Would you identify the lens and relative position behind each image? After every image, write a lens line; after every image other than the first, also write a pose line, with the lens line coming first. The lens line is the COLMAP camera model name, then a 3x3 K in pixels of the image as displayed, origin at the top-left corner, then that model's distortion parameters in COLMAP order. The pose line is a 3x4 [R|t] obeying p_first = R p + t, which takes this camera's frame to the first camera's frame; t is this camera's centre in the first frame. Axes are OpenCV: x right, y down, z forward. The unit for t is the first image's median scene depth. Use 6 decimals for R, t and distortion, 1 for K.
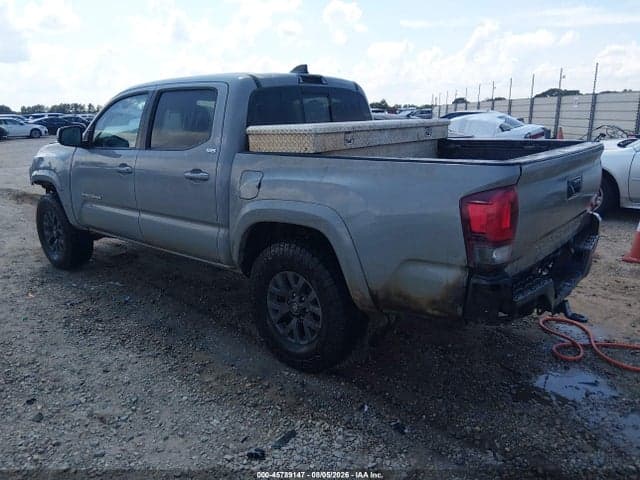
lens RADIAL K [[478.8, 0, 320.0], [0, 478.8, 240.0], [0, 0, 1]] dist [0.081032, -0.133975]
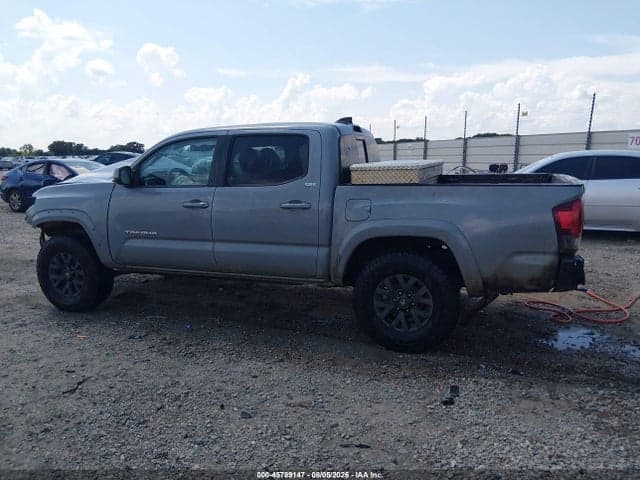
lens RADIAL K [[478.8, 0, 320.0], [0, 478.8, 240.0], [0, 0, 1]] dist [0.081032, -0.133975]
pose [[0.940178, -0.055139, 0.336192, -0.656744], [0.083695, 0.993956, -0.071038, 0.044406], [-0.330243, 0.094925, 0.939111, -0.141376]]
